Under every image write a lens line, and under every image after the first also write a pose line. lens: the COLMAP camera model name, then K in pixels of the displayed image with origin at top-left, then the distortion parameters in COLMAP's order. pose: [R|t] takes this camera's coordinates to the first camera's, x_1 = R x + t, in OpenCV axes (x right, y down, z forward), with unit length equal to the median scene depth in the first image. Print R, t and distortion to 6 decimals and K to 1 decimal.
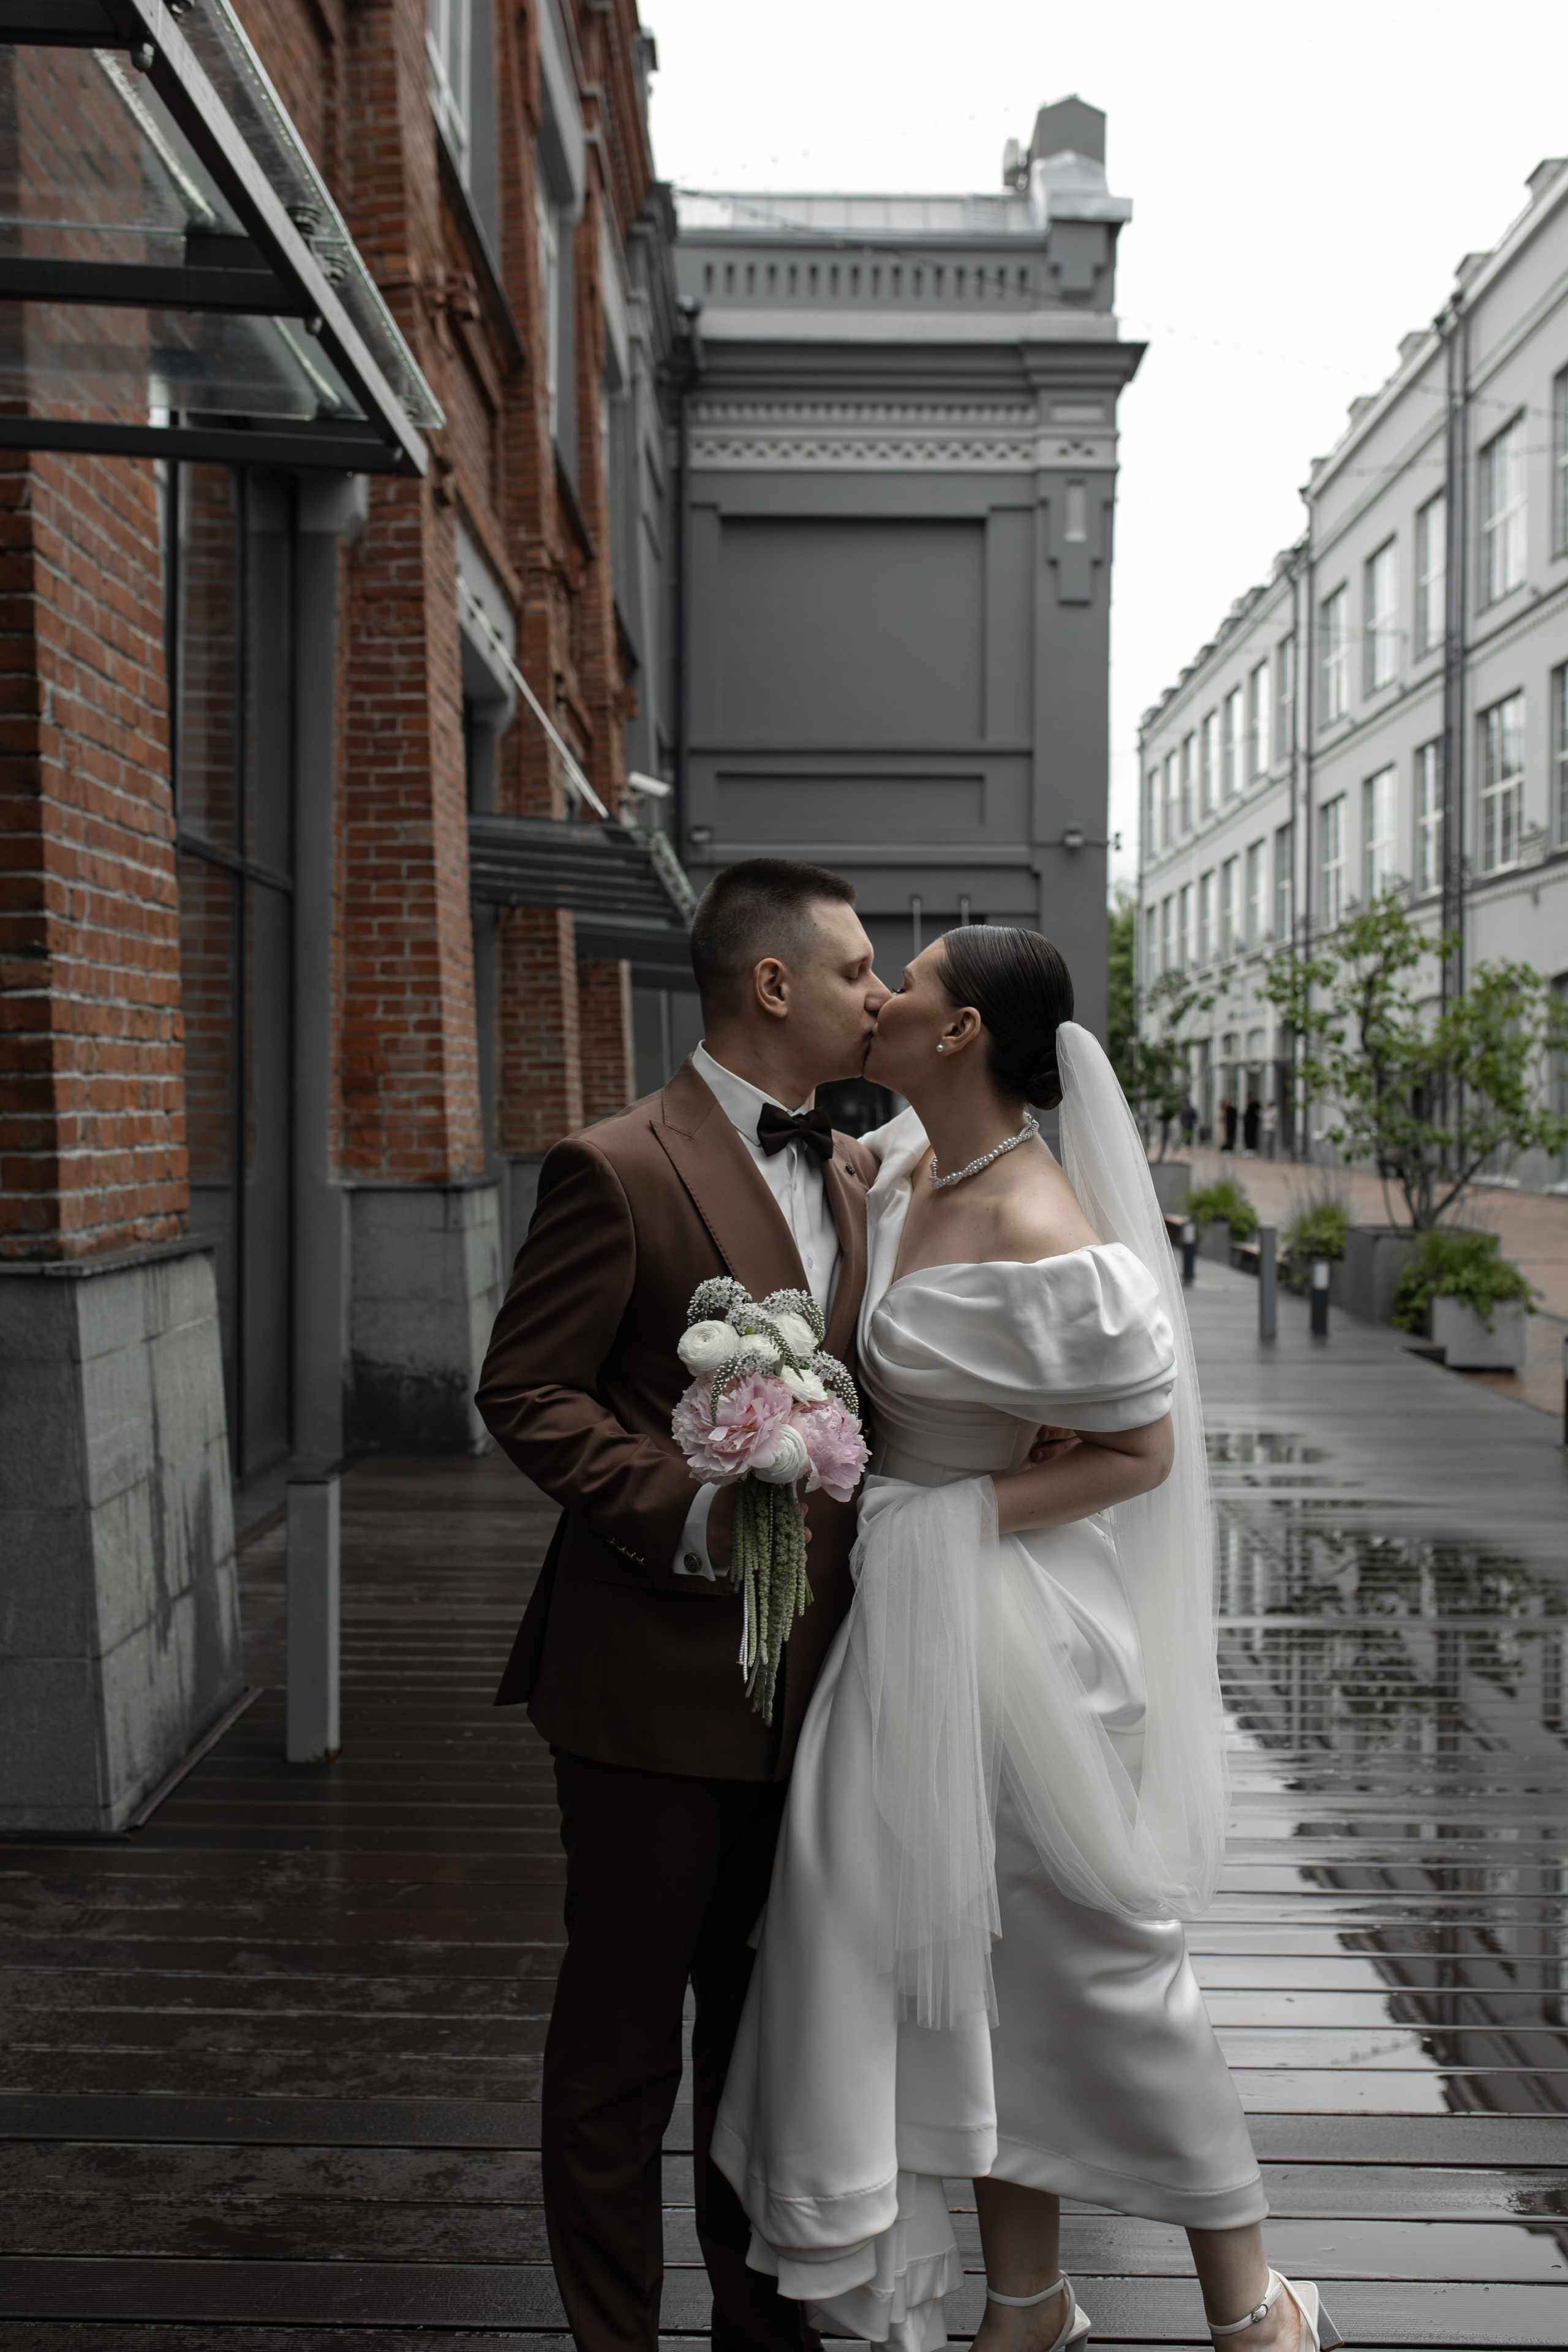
lens RADIAL K [[2400.5, 0, 809.0], [0, 2400.5, 1123.1], [0, 0, 1]] dist [-0.000976, -0.008055]
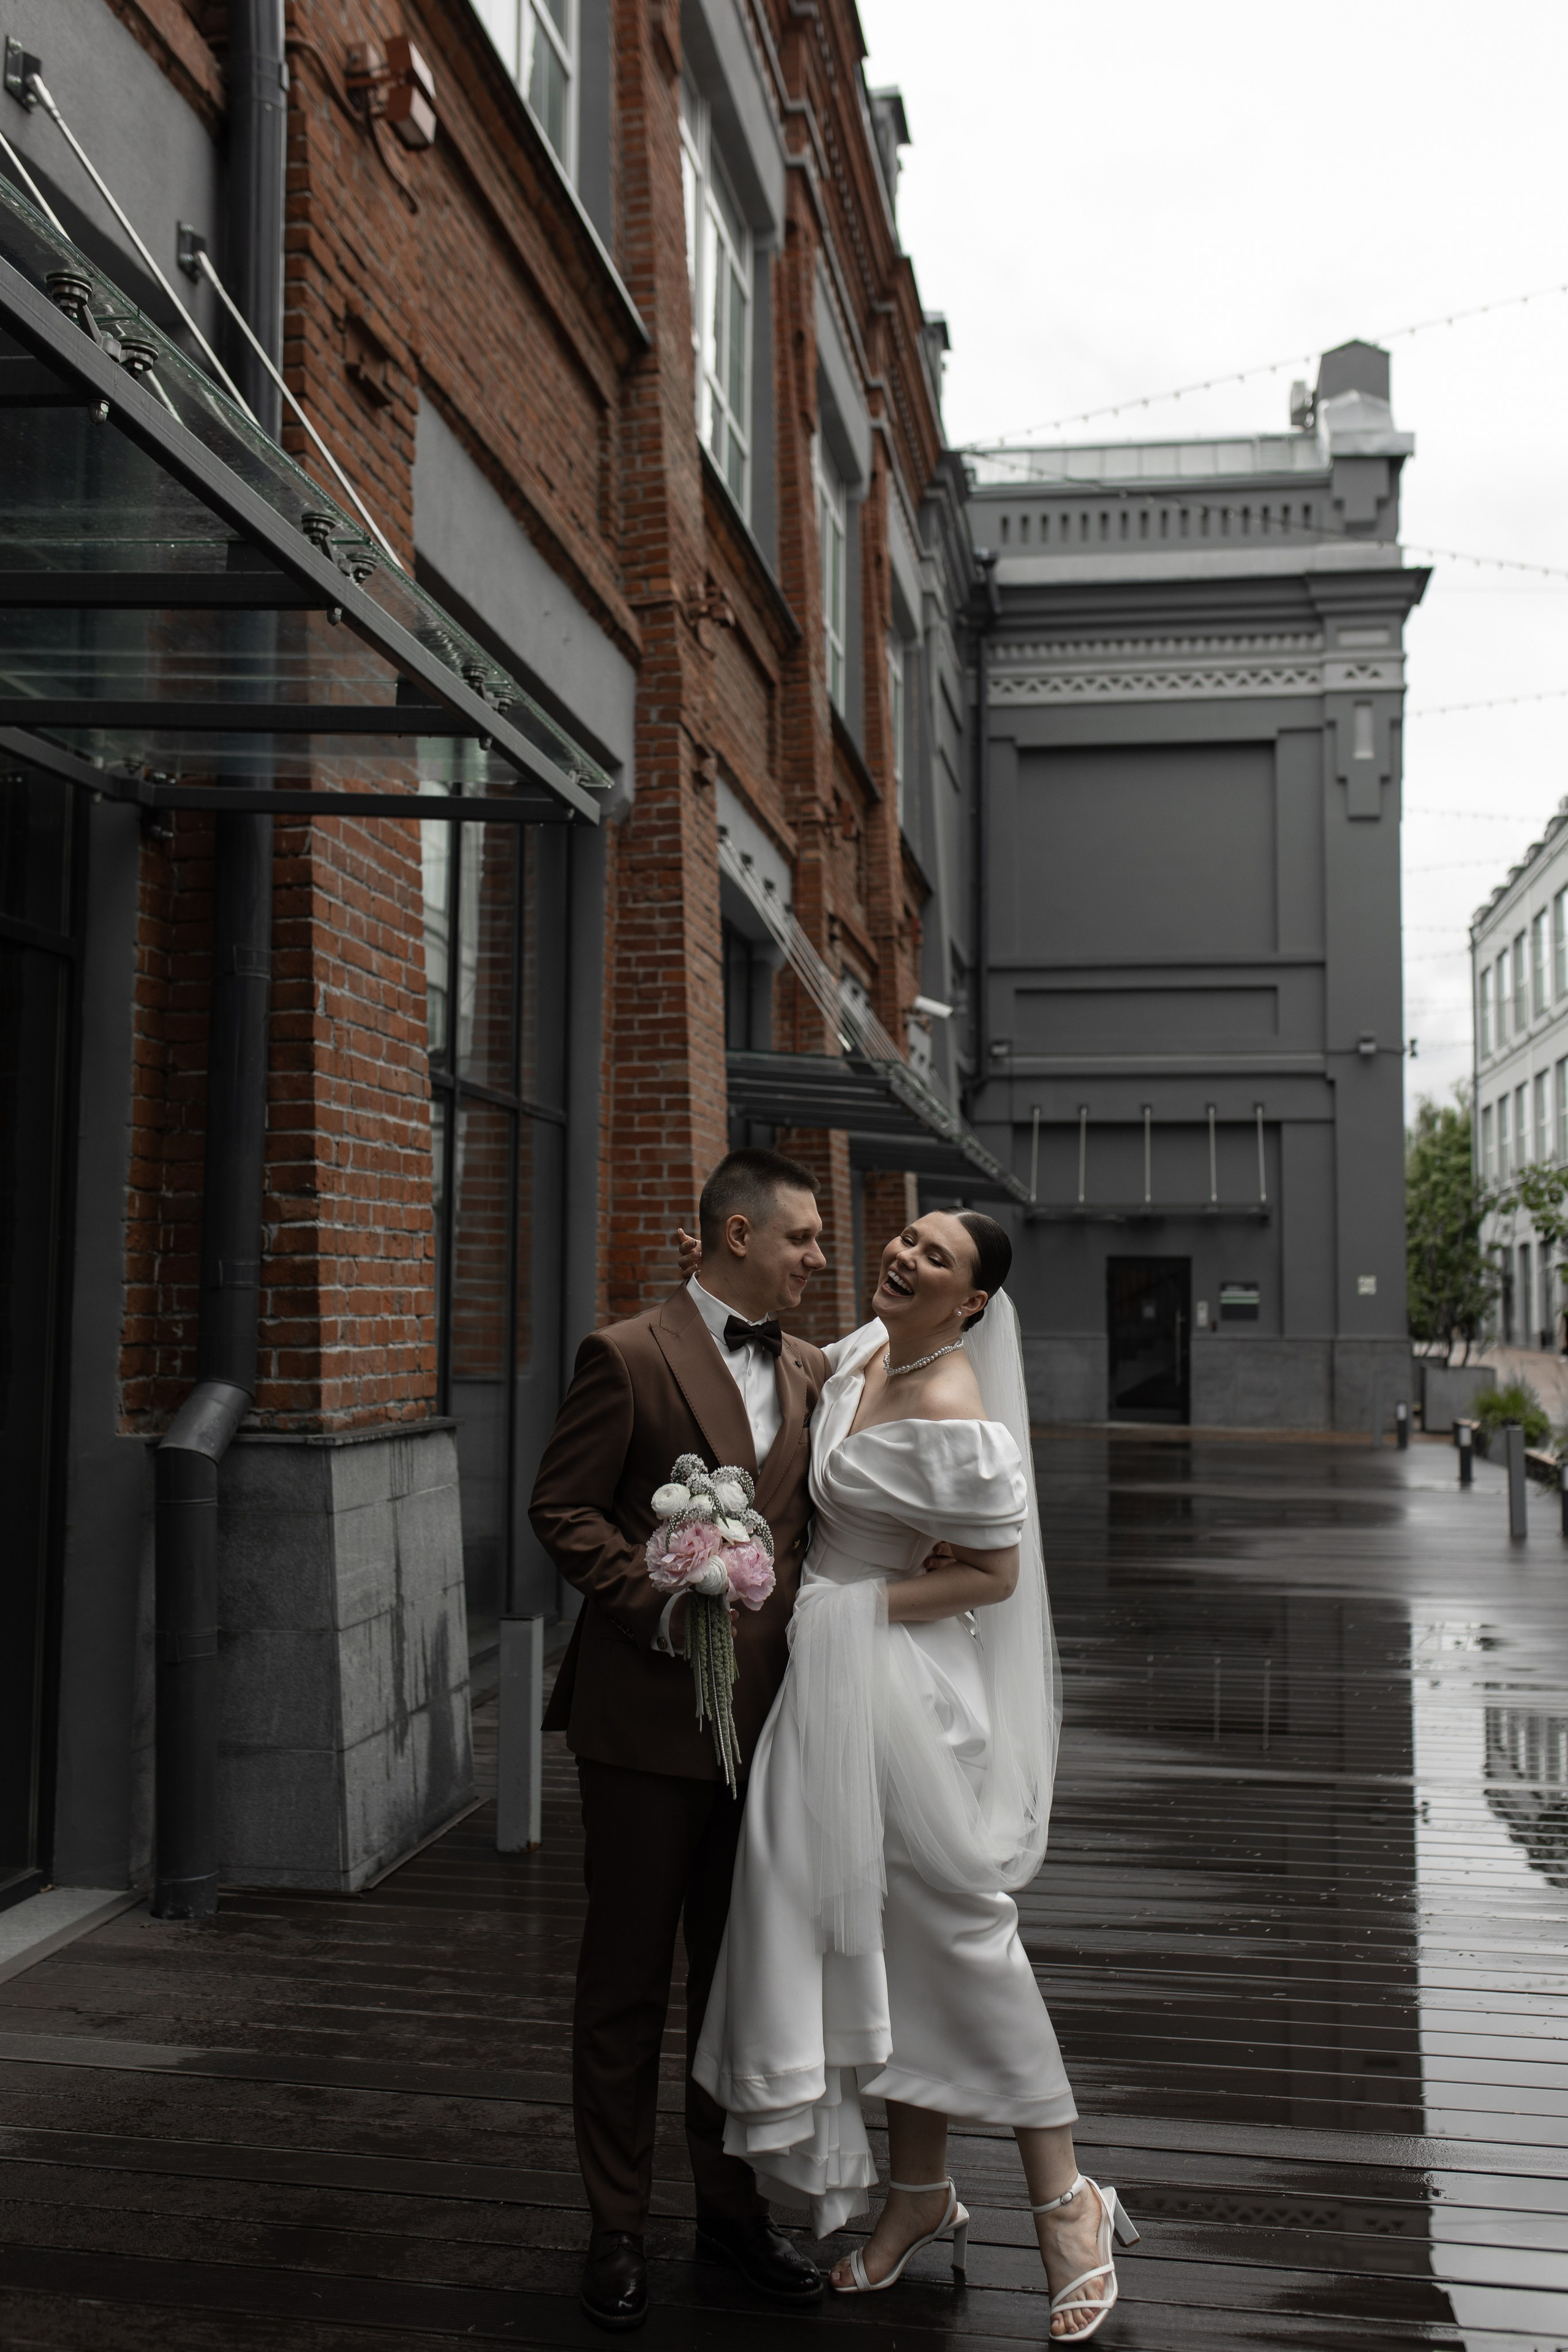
lens RADIAL K [[2401.3, 0, 754.3], [0, 2401.3, 1098.1], [0, 0, 1]] dist [-0.001989, -0.013849]
pose [[0.985885, -0.012566, -0.166949, 0.023806], [-0.003198, 0.995584, -0.093819, -0.000244], [0.167391, 0.093029, 0.981492, -0.042166]]
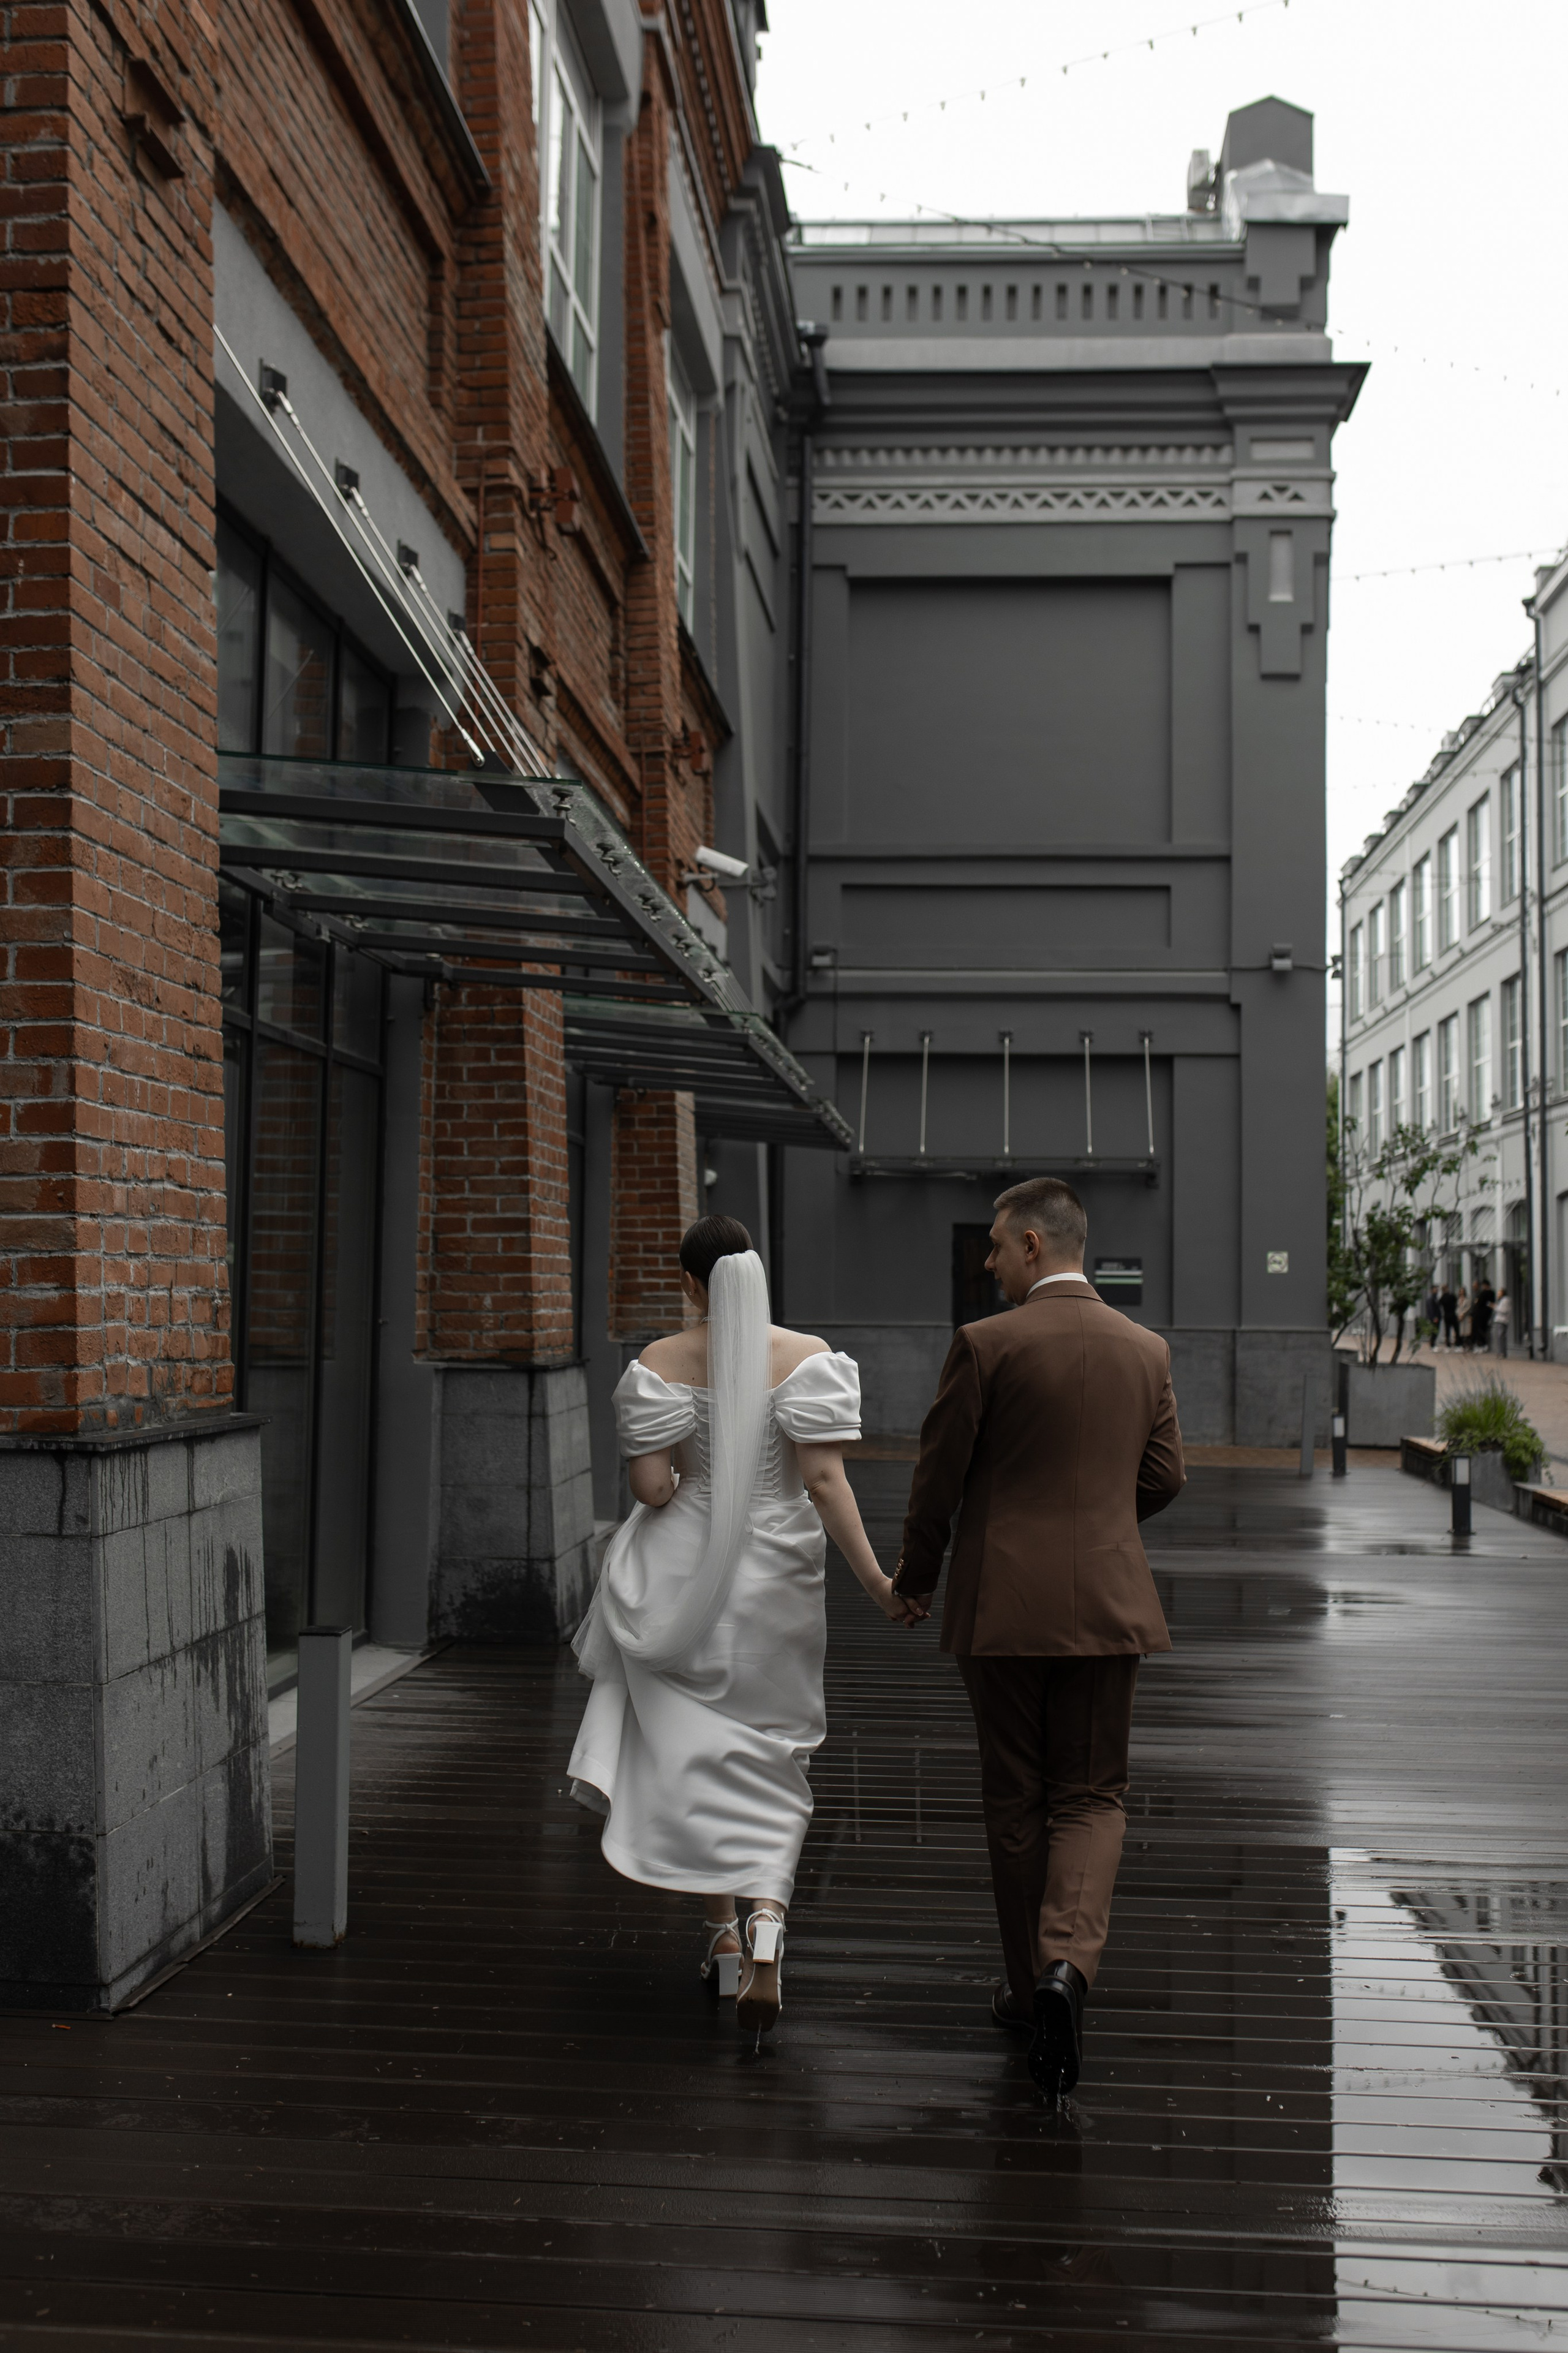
lens RADIAL K [[2401.3, 0, 809.0], [0, 2401.3, 1123.6], [0, 0, 1]] dist [-0.000976, -0.008055]
pose [[0.997058, 0.000854, -0.076640, 0.013501], [-0.006764, 0.997017, -0.076889, -0.000873], [0.076346, 0.077181, 0.994090, 0.189813]]
